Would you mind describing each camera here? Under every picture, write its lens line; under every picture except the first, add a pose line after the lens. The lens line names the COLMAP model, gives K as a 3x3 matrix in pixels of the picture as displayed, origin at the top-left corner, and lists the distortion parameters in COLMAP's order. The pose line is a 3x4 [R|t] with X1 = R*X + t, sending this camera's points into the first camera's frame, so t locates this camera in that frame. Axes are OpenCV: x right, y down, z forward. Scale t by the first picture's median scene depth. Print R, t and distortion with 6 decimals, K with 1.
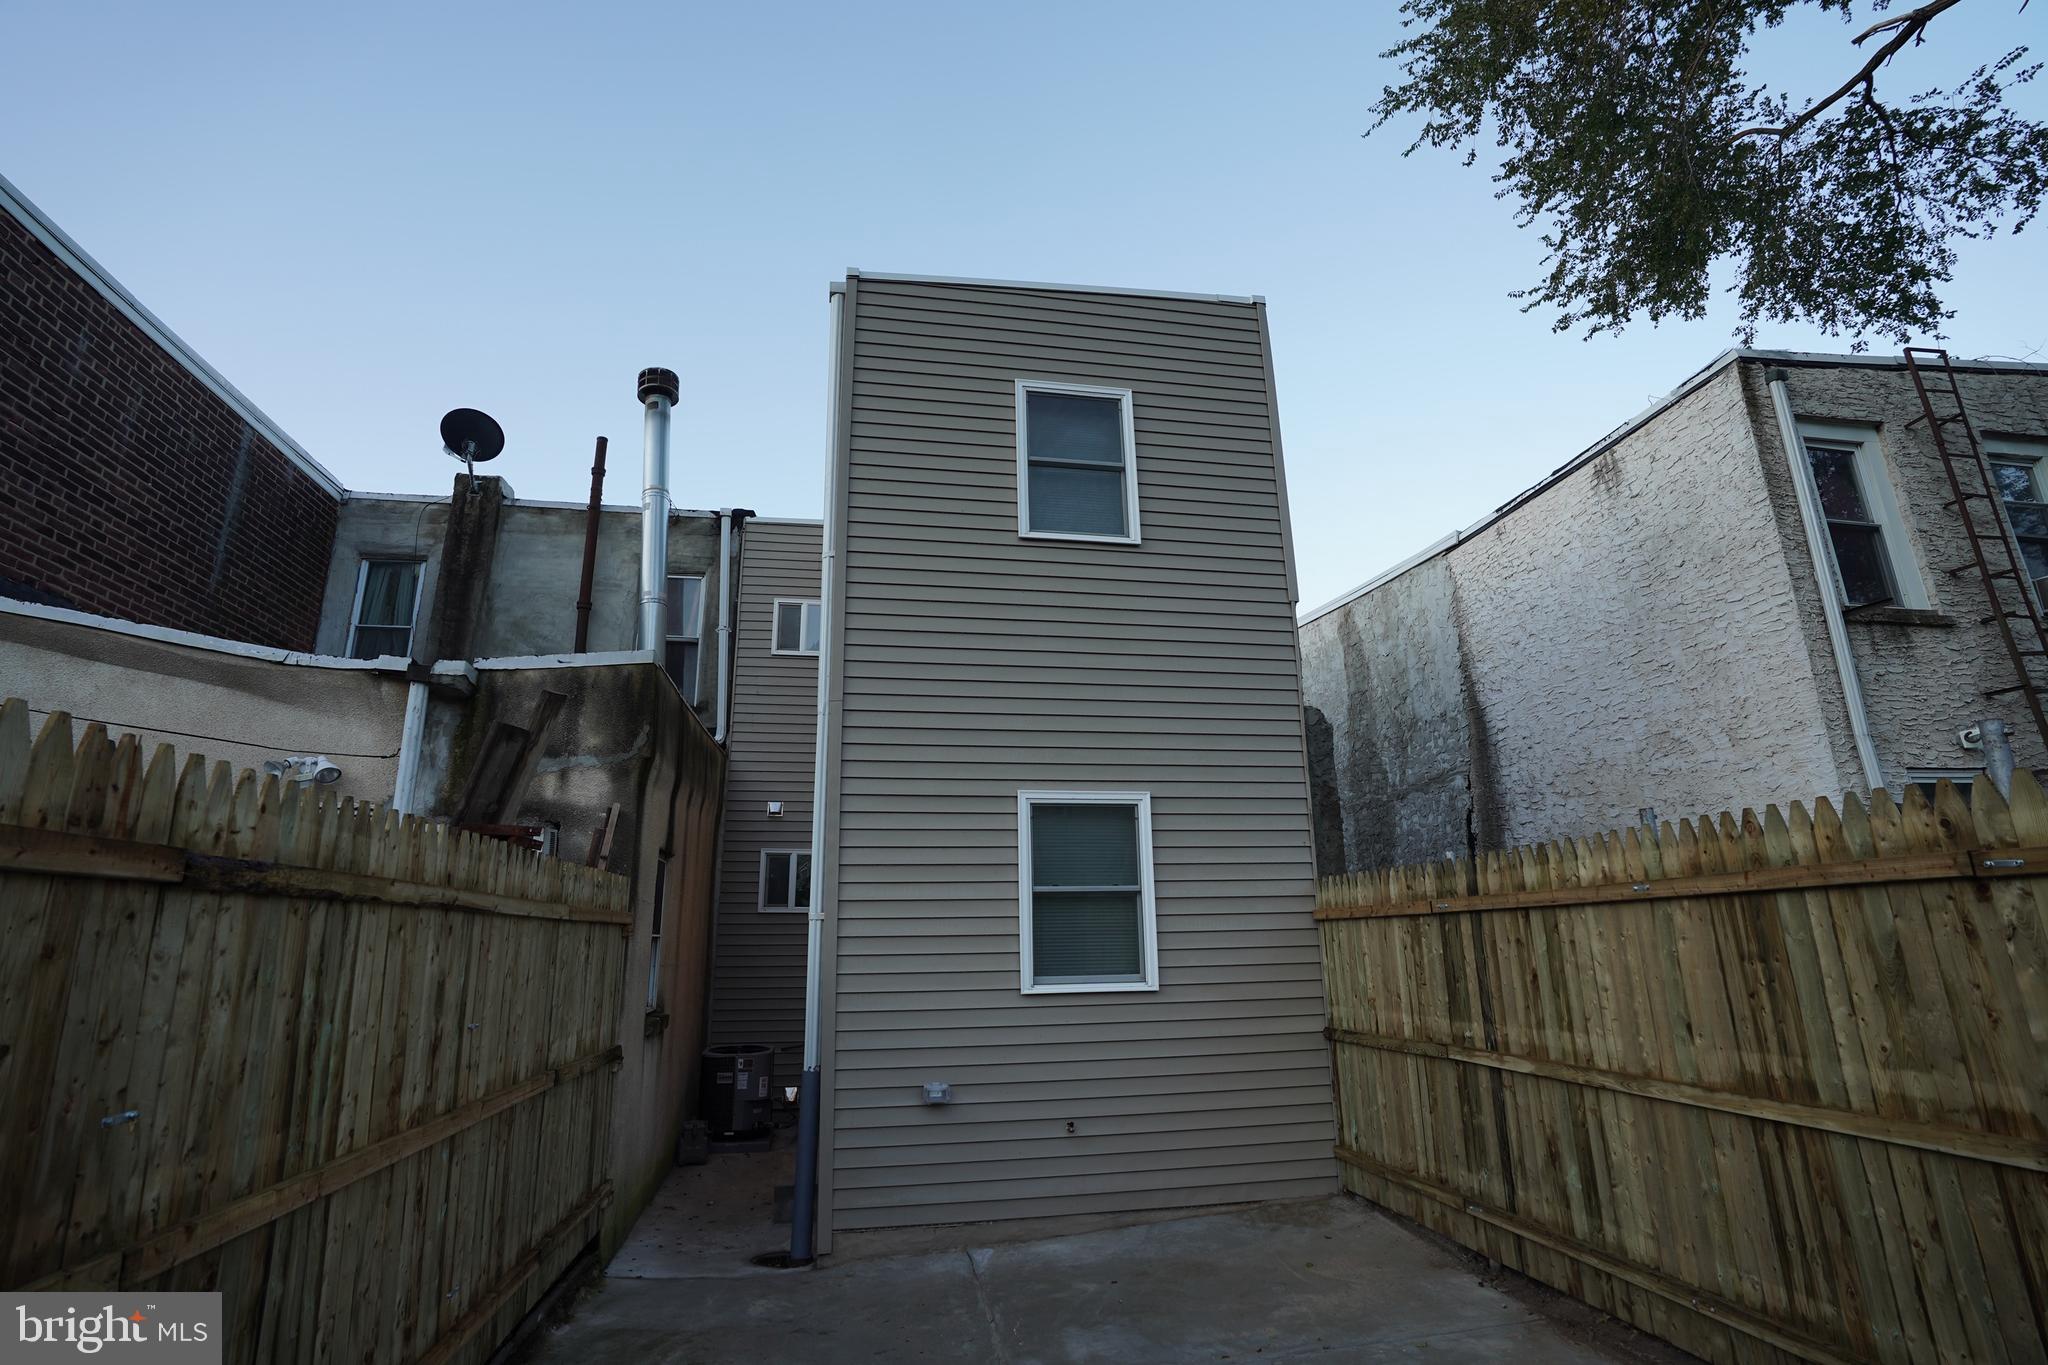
lens RADIAL K [[944.0, 0, 1023.7], [0, 944.0, 688.2], [0, 0, 1]] dist [-0.035481, 0.011743]
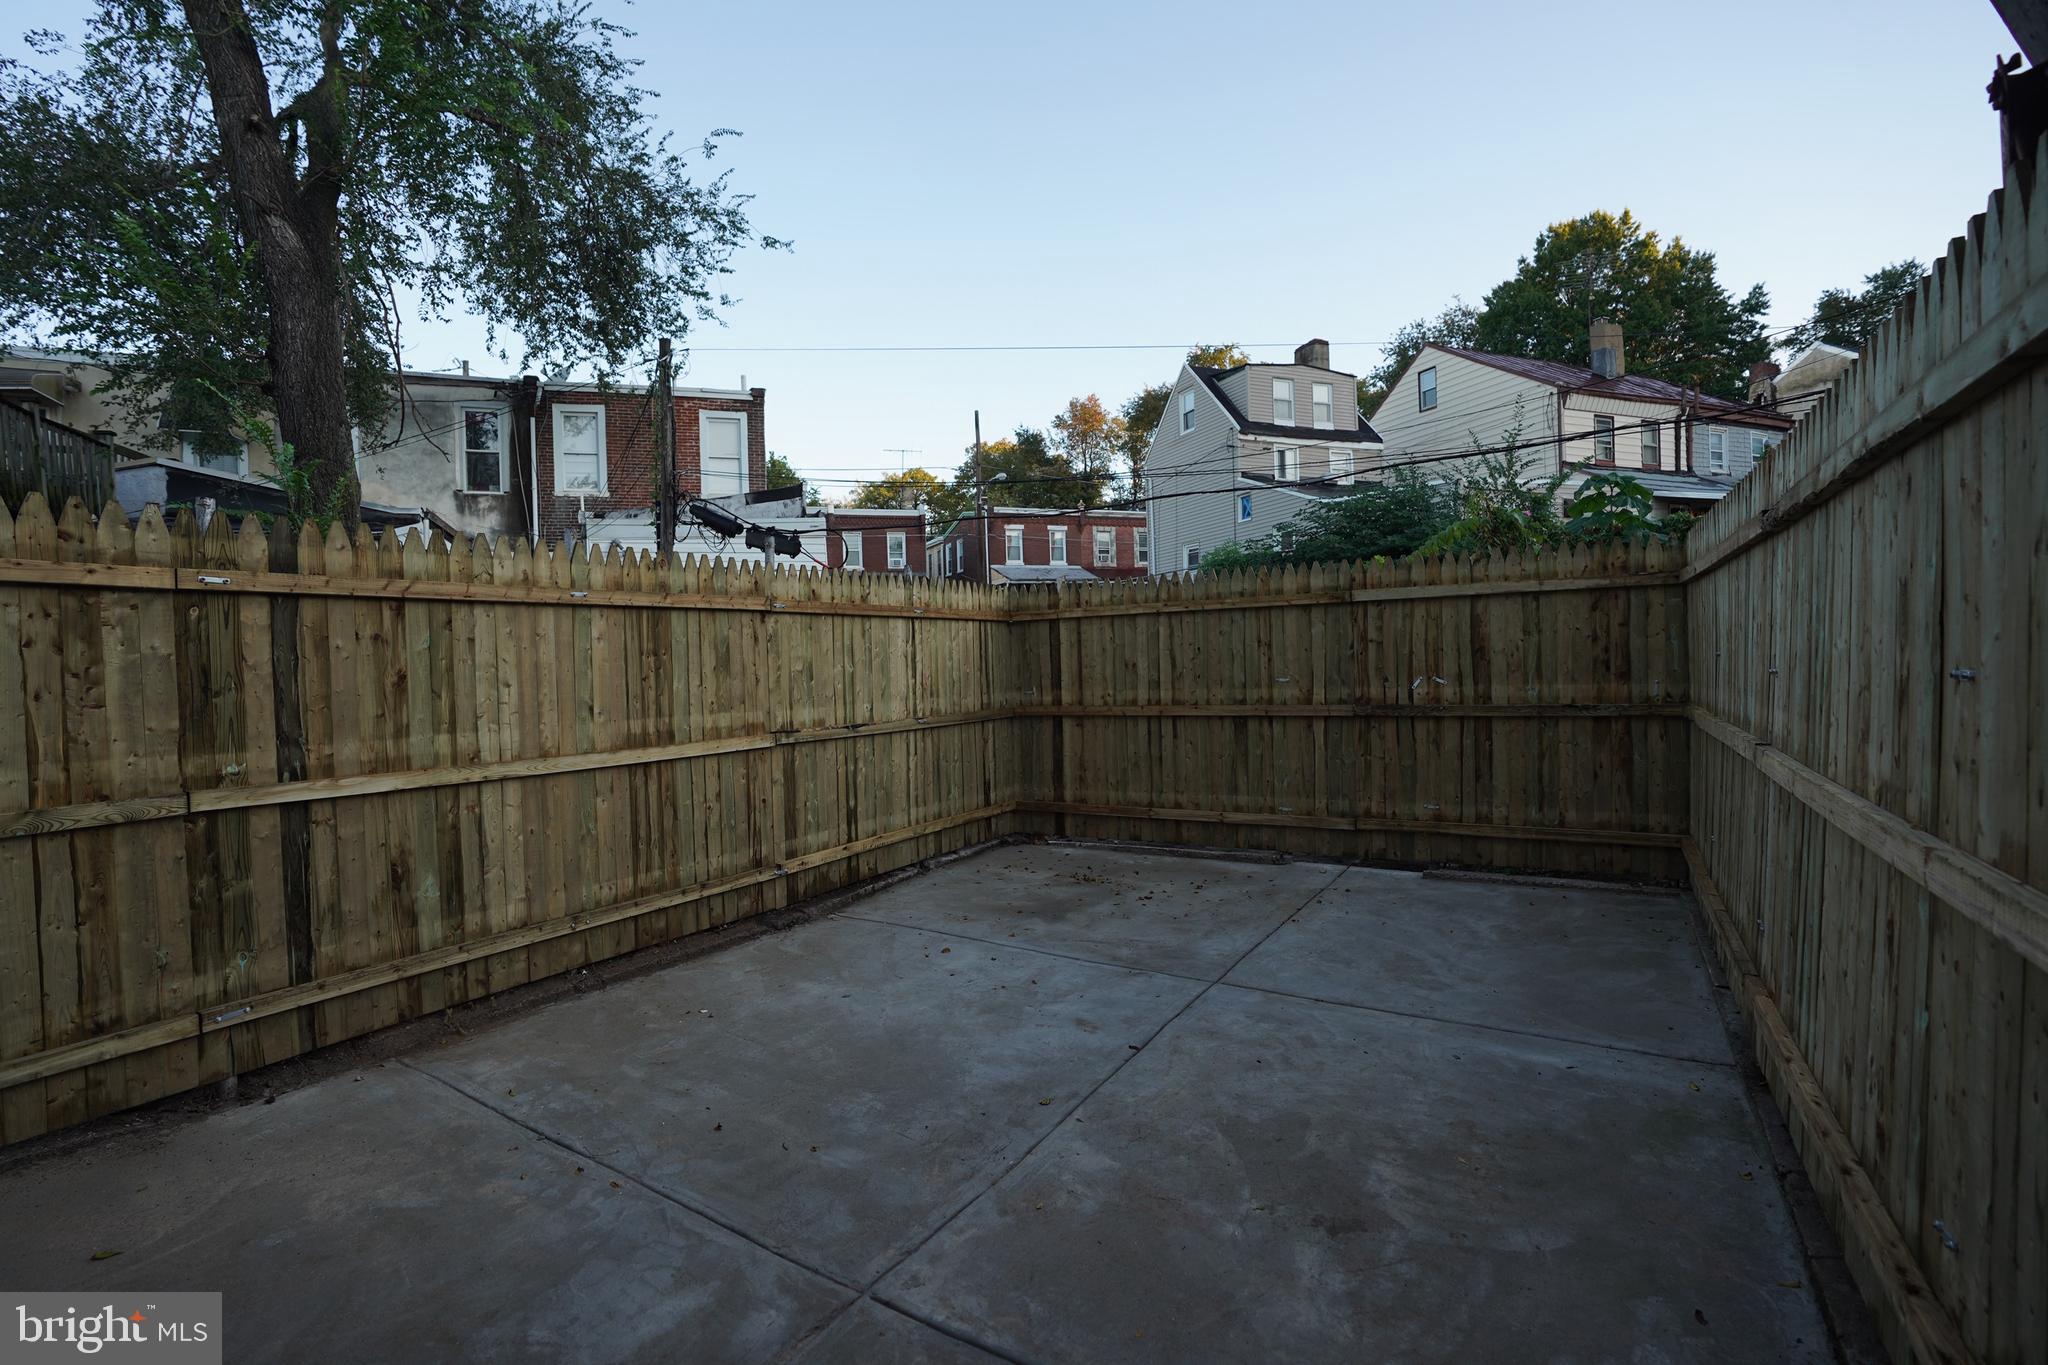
lens RADIAL K [[944.0, 0, 1023.7], [0, 944.0, 689.6], [0, 0, 1]] dist [-0.035481, 0.011743]
pose [[-0.750107, 0.019401, 0.661032, -0.357966], [-0.132949, 0.974738, -0.179472, 0.327234], [-0.647815, -0.222507, -0.728578, 1.031925]]
